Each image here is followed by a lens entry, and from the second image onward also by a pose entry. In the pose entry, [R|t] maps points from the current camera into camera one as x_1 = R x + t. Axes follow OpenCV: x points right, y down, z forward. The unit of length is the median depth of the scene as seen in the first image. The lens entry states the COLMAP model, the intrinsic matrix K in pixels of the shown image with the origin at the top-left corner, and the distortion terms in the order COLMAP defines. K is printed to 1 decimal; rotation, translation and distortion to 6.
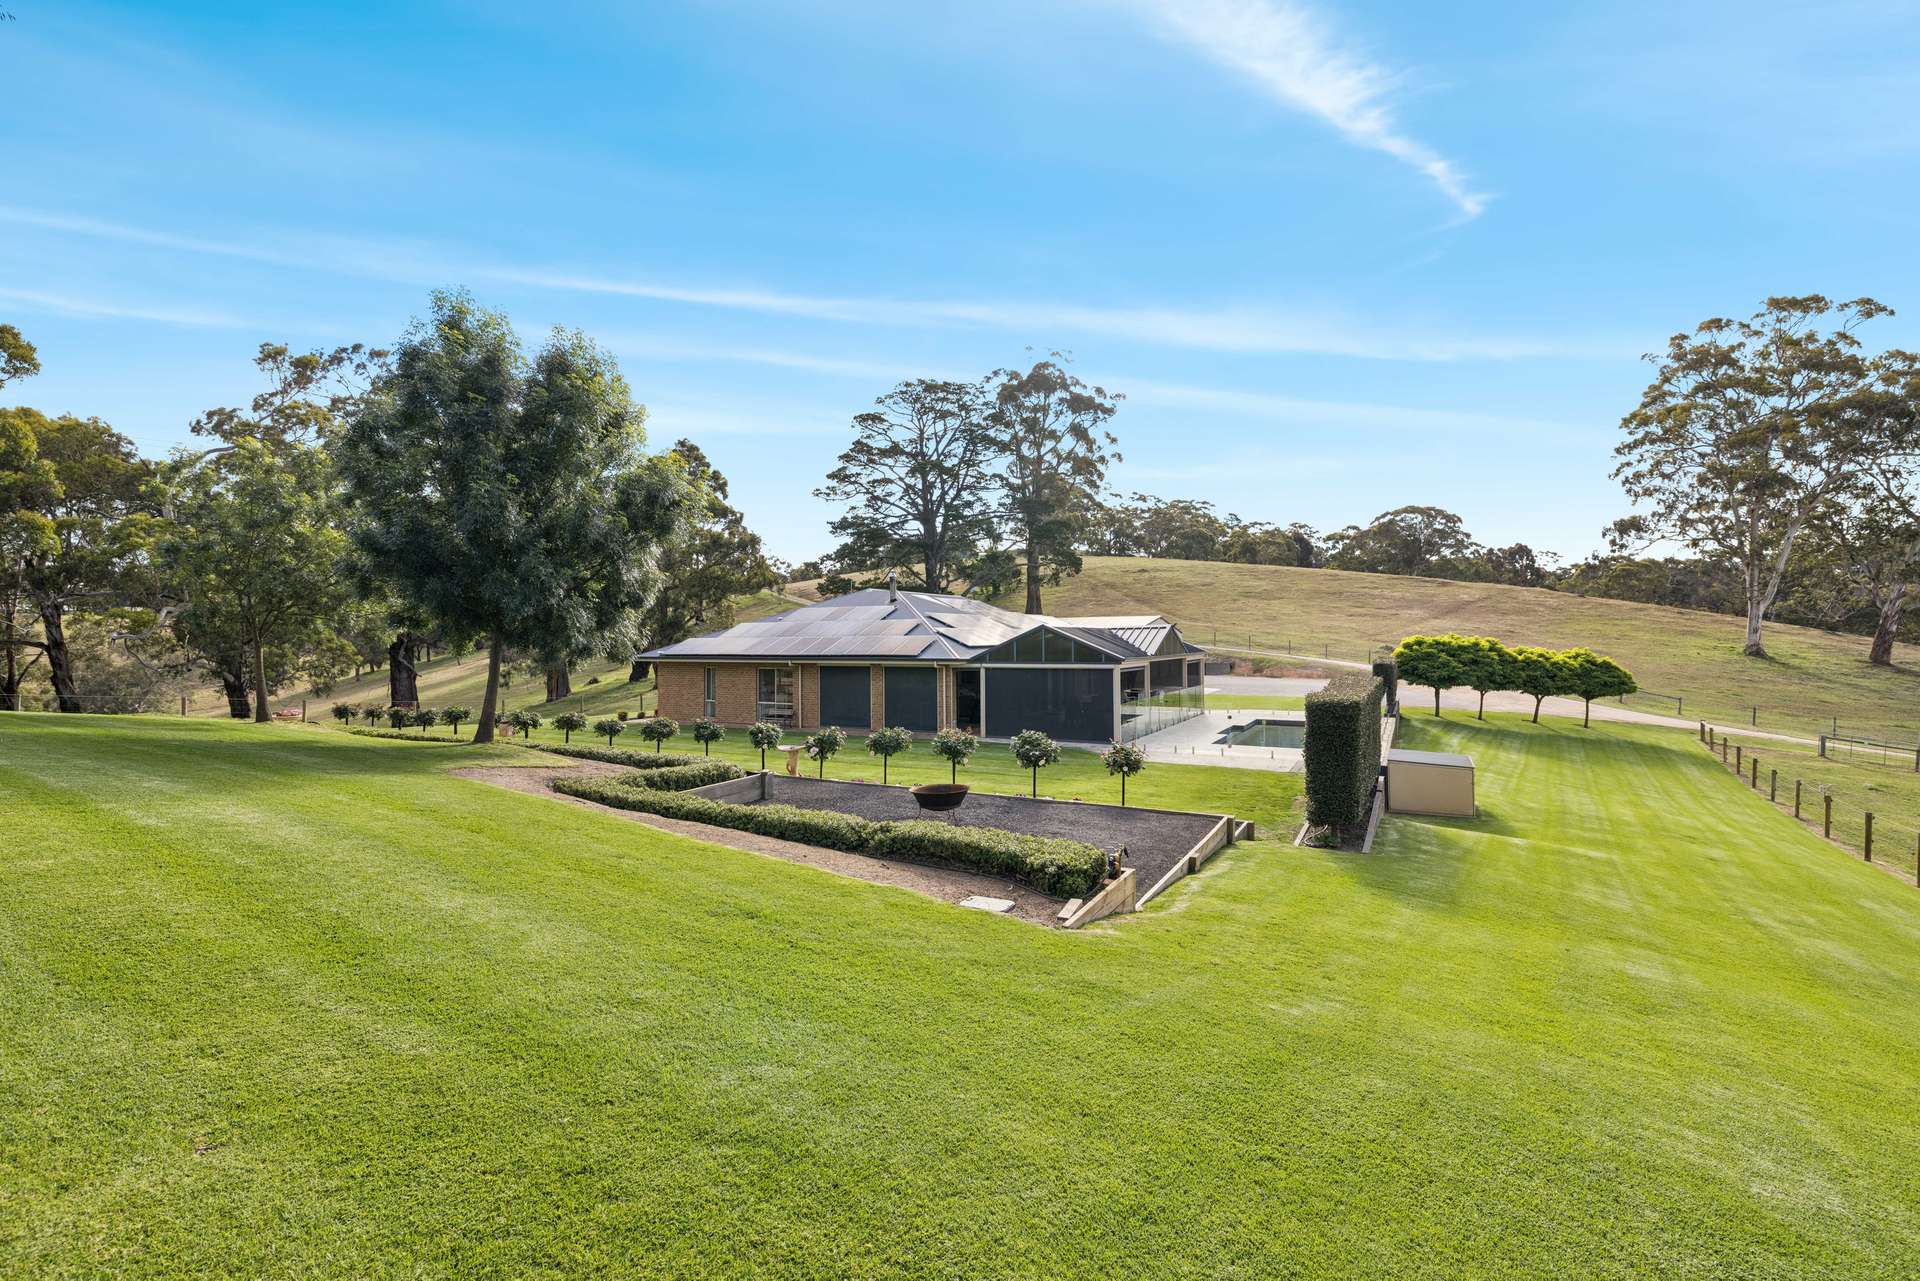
lens RADIAL K [[834.4, 0, 941.5], [0, 834.4, 634.8], [0, 0, 1]] dist [0.000246, -0.000037]
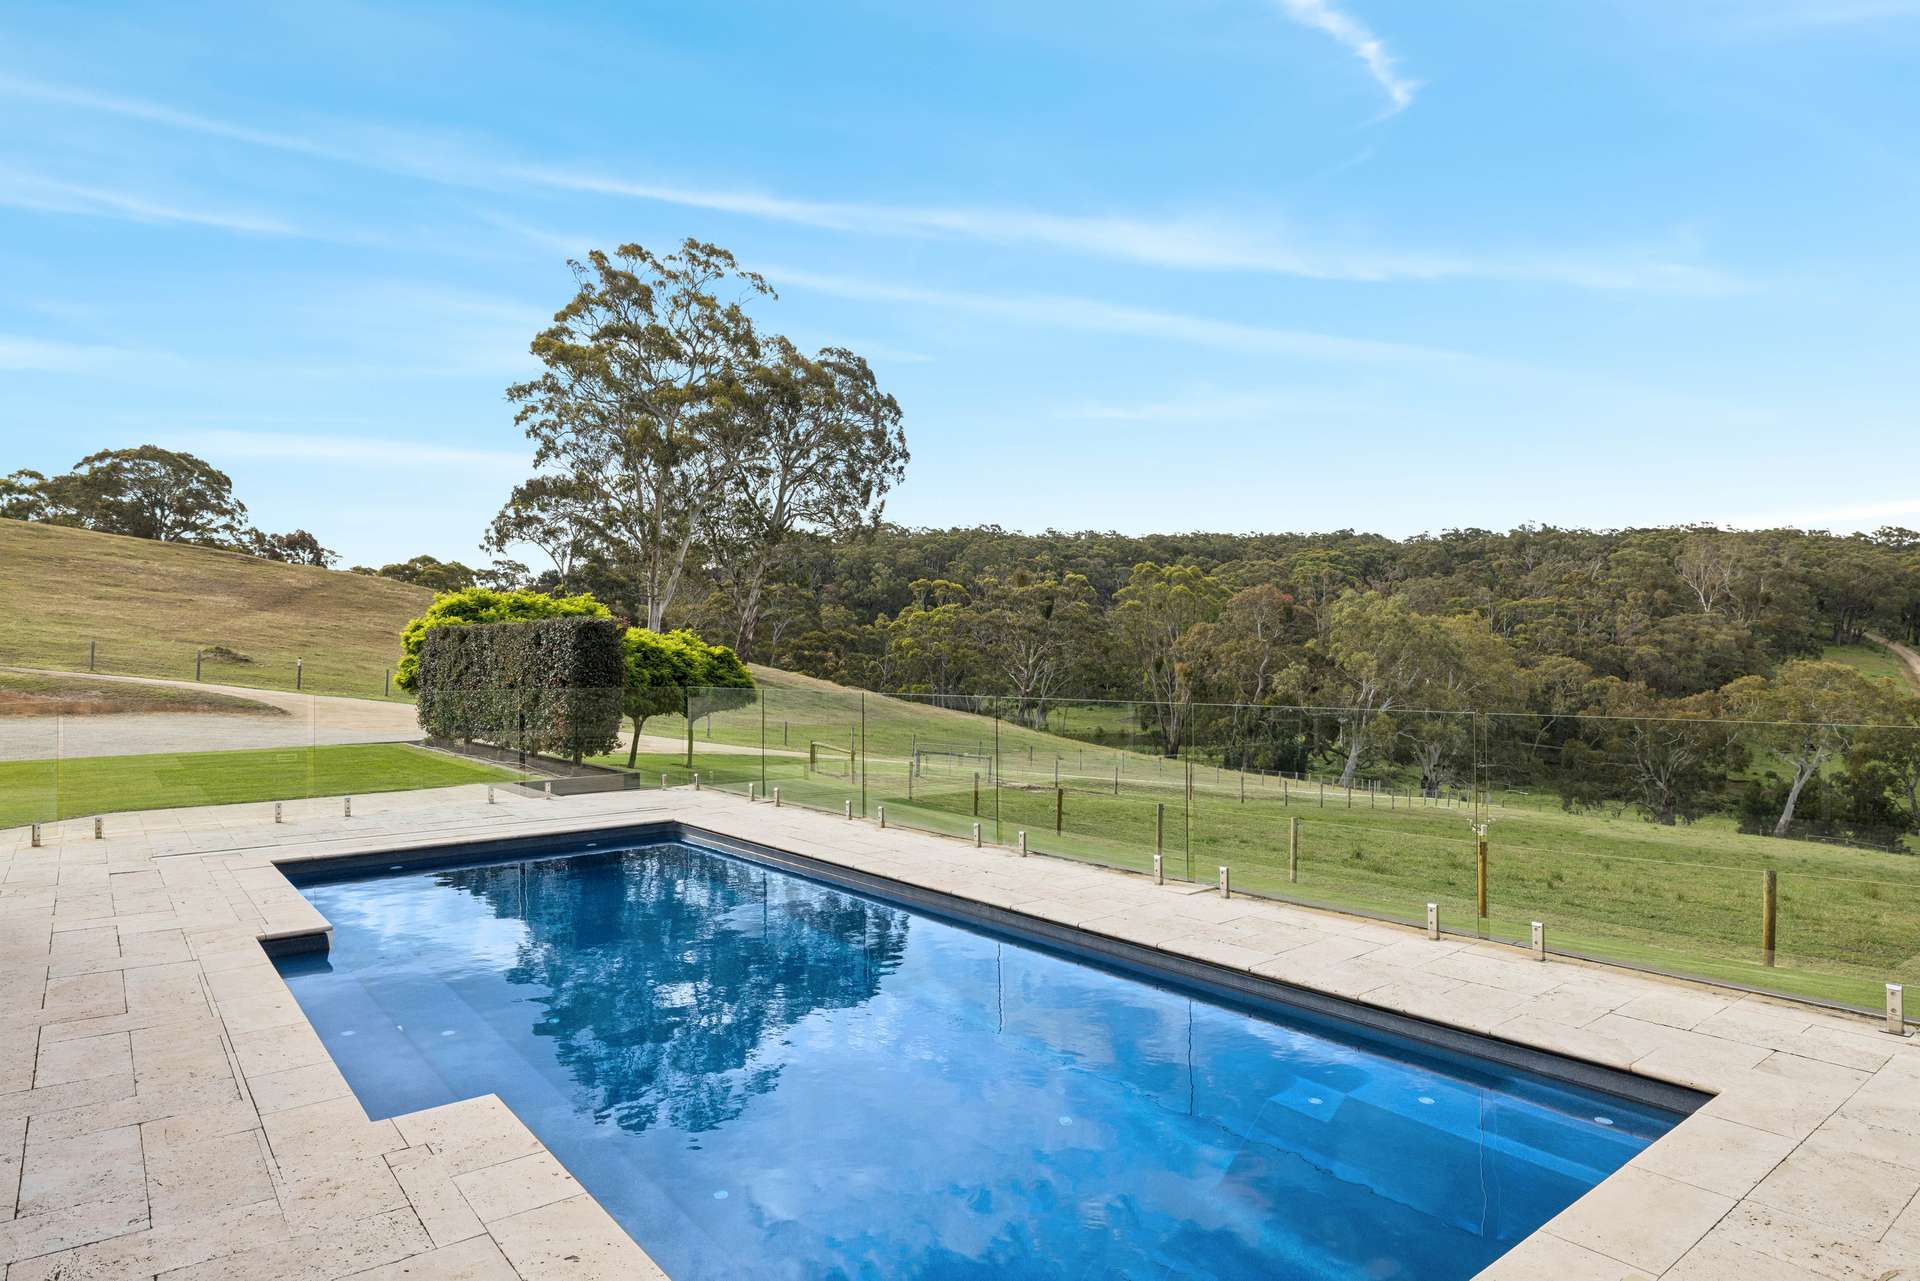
lens RADIAL K [[1090.6, 0, 952.1], [0, 1090.6, 621.5], [0, 0, 1]] dist [-0.002776, -0.001585]
pose [[0.371546, 0.036585, 0.927693, 0.084400], [0.004819, 0.999134, -0.041332, 0.026348], [-0.928402, 0.019827, 0.371048, 0.336512]]
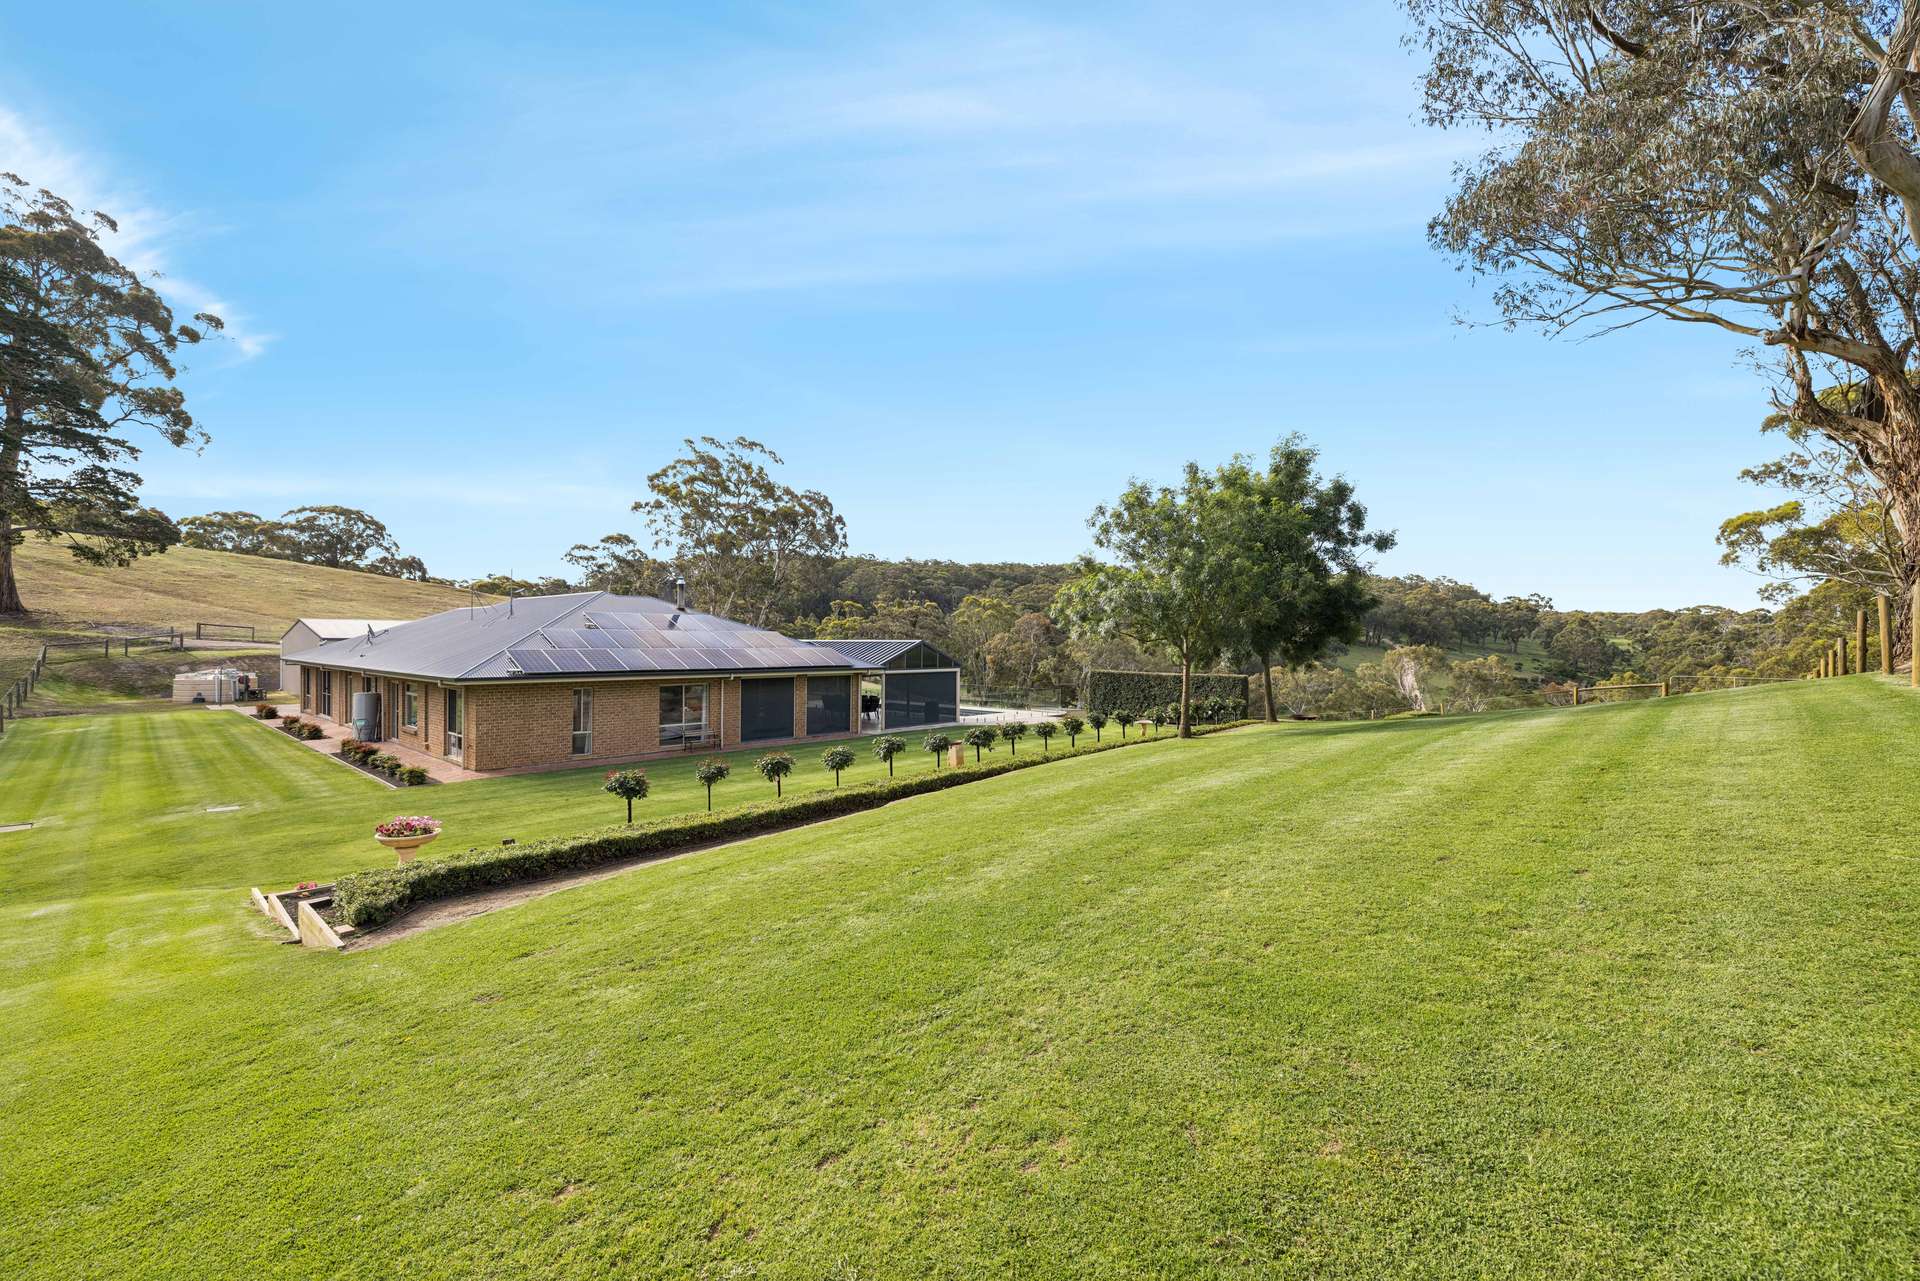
lens RADIAL K [[834.4, 0, 942.6], [0, 834.4, 638.4], [0, 0, 1]] dist [0.000246, -0.000037]
pose [[0.235165, 0.009900, 0.971905, -0.451212], [-0.008675, 0.999930, -0.008086, -0.002448], [-0.971917, -0.006530, 0.235234, 0.227005]]
